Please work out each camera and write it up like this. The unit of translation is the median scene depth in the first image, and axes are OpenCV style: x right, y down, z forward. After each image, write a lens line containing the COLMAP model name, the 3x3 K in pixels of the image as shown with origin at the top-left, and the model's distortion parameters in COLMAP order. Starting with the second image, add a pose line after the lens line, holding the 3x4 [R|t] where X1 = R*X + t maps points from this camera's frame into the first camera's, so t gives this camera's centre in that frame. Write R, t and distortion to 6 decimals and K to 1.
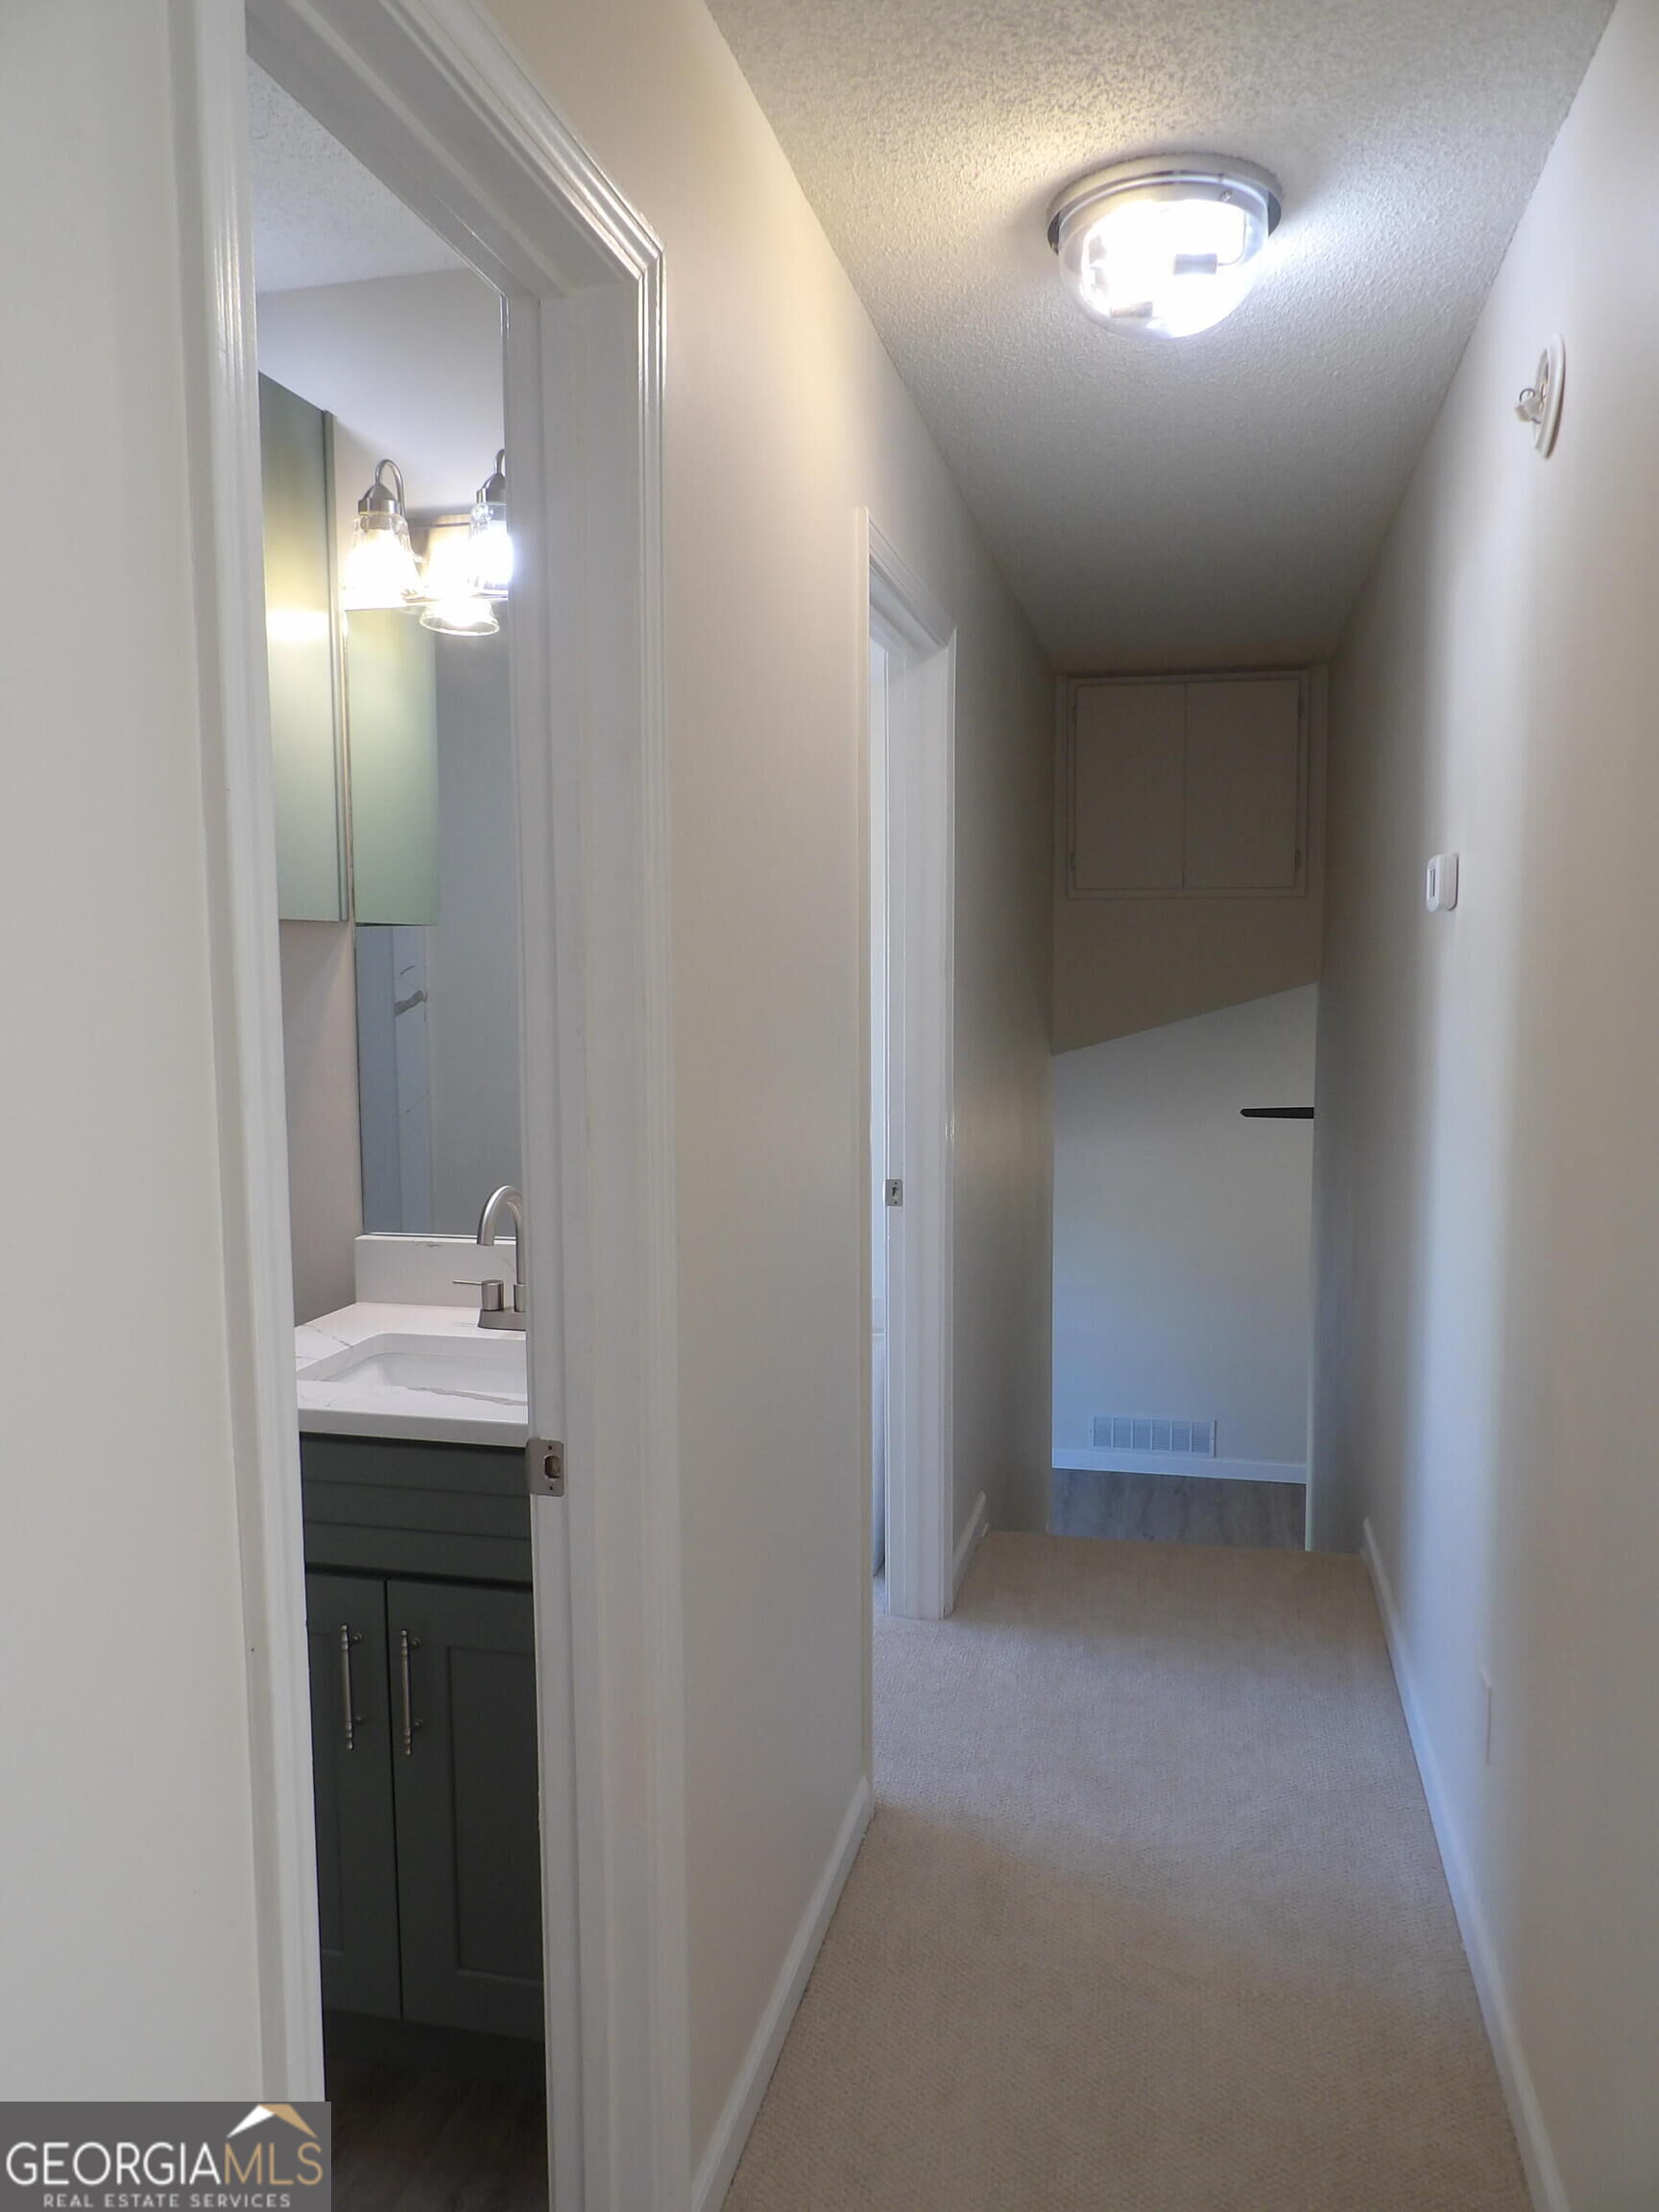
lens RADIAL K [[1567.0, 0, 829.5], [0, 1567.0, 1106.0], [0, 0, 1]] dist [-0.000557, 0.000114]
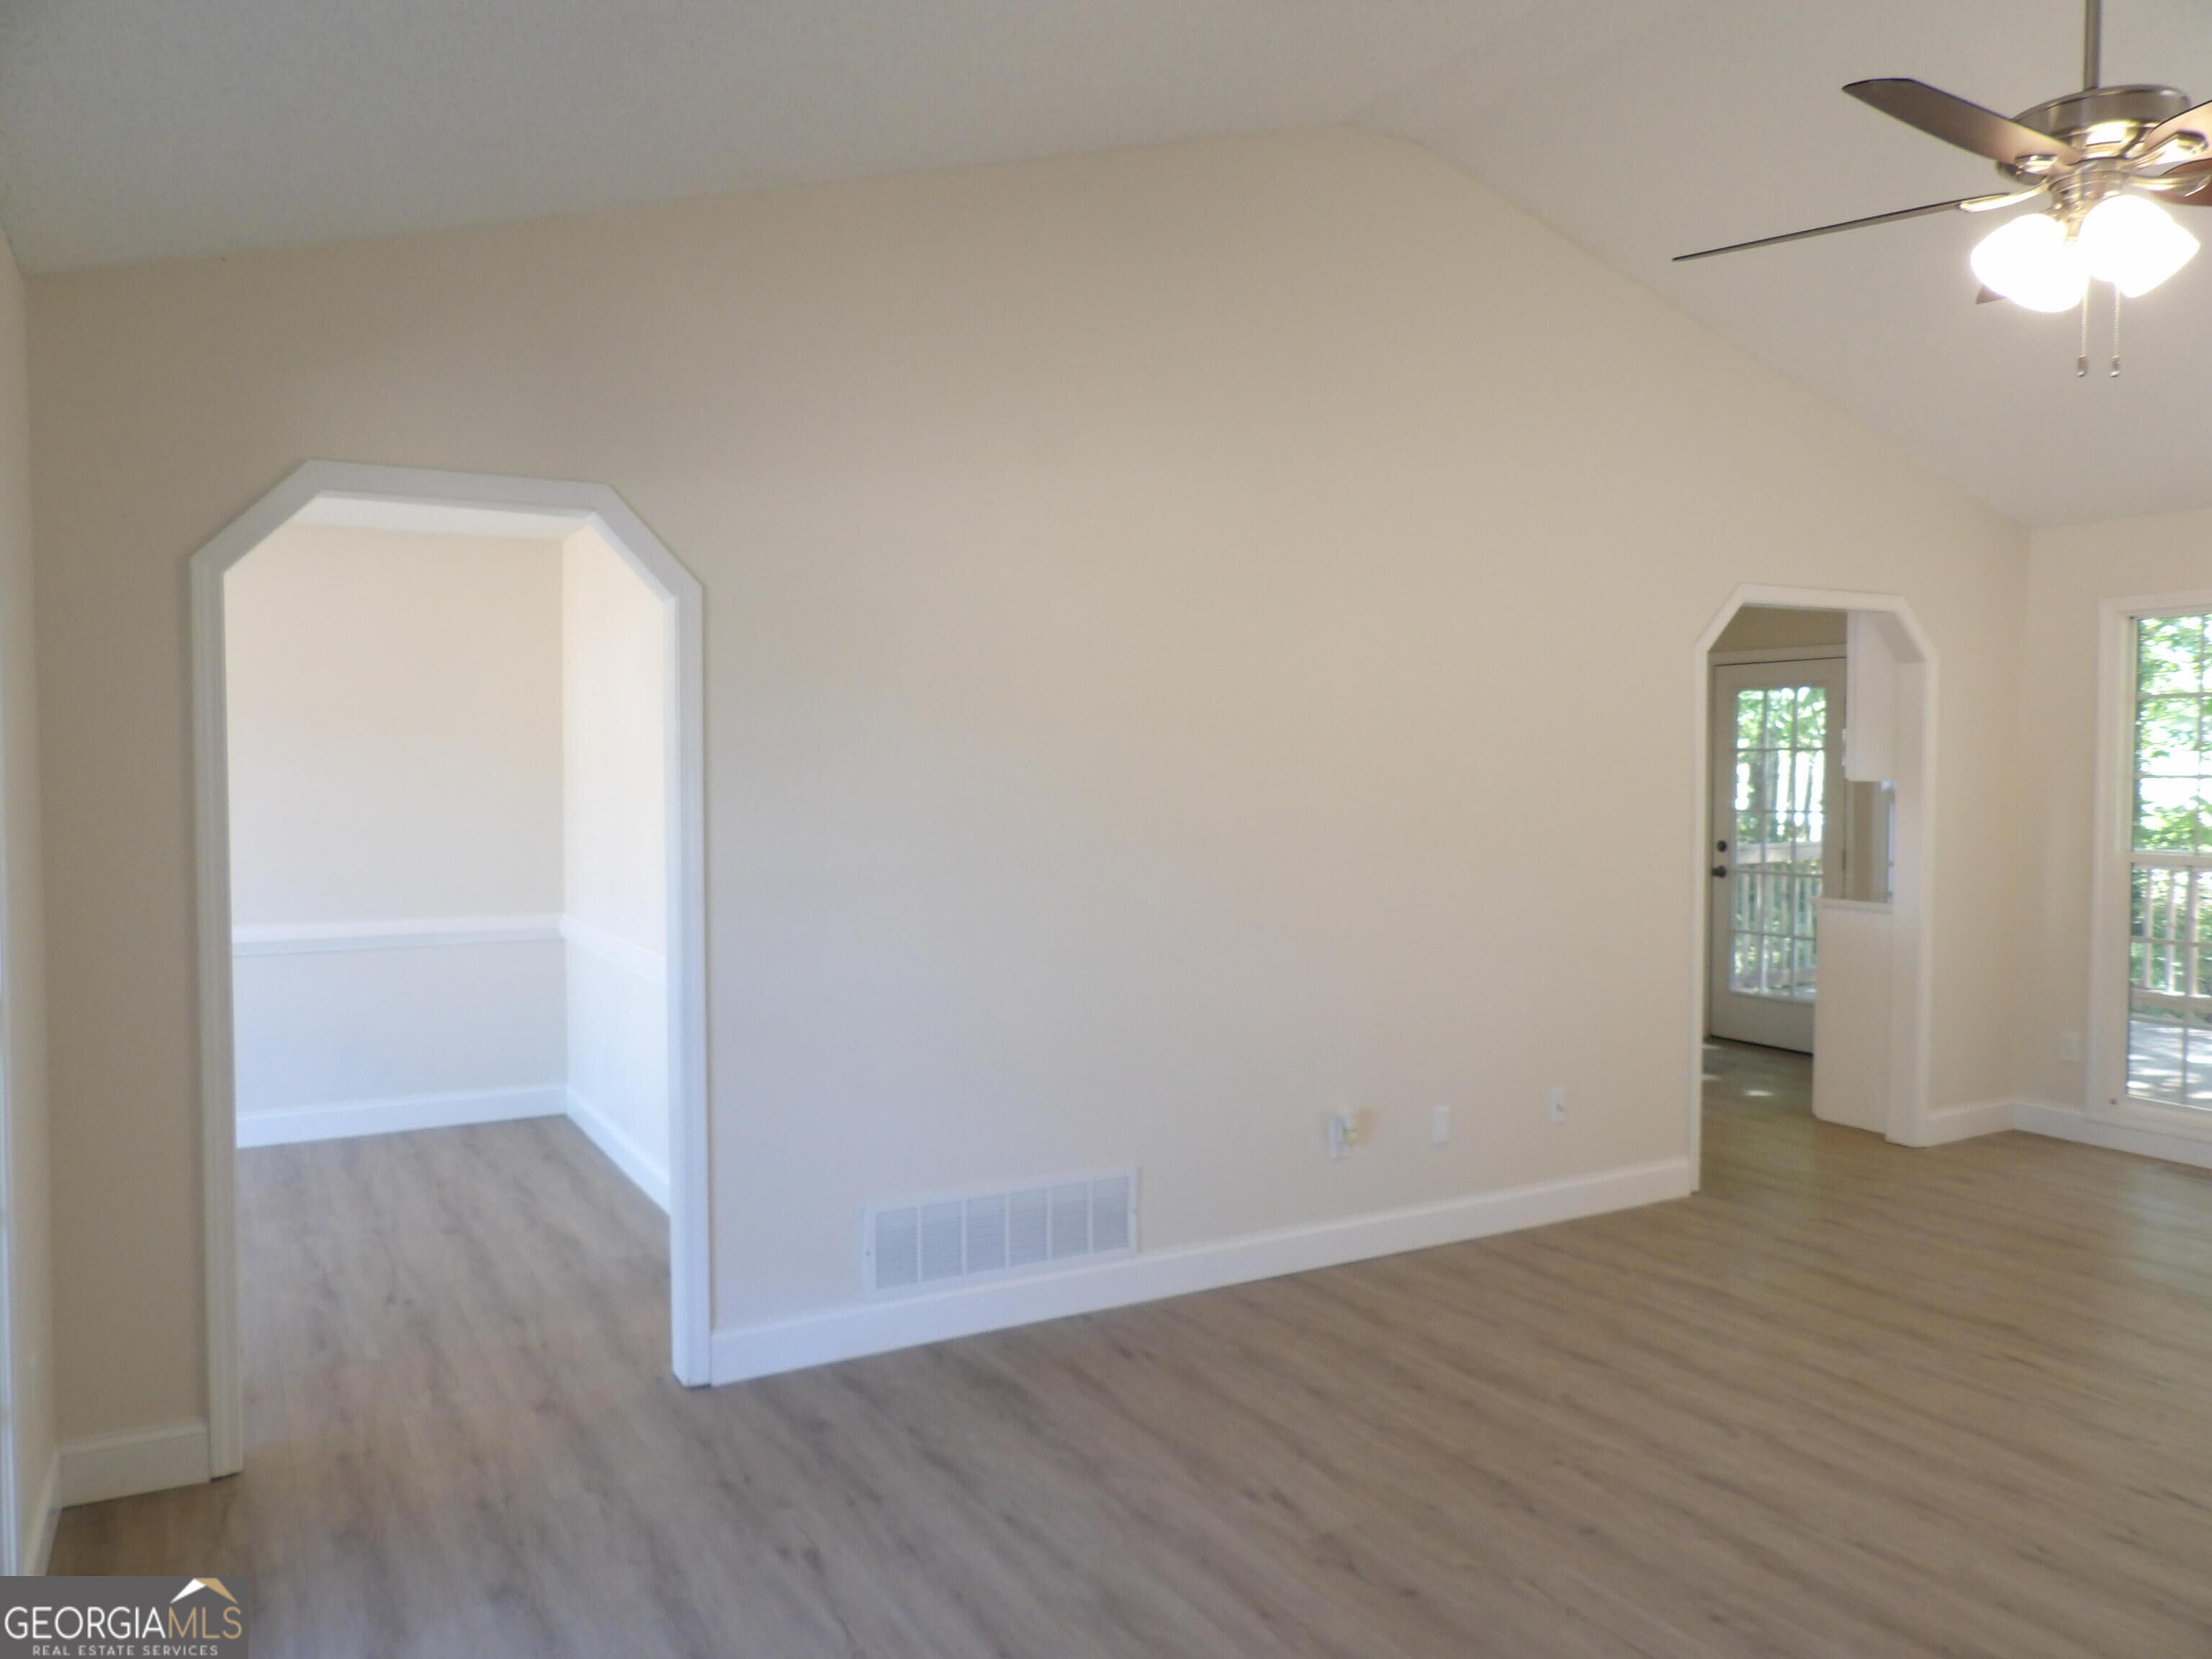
lens RADIAL K [[1567.0, 0, 1106.0], [0, 1567.0, 829.5], [0, 0, 1]] dist [-0.000557, 0.000114]
pose [[0.737173, -0.017732, 0.675471, -0.050856], [0.055029, 0.997910, -0.033860, 0.123978], [-0.673459, 0.062132, 0.736608, 0.693042]]
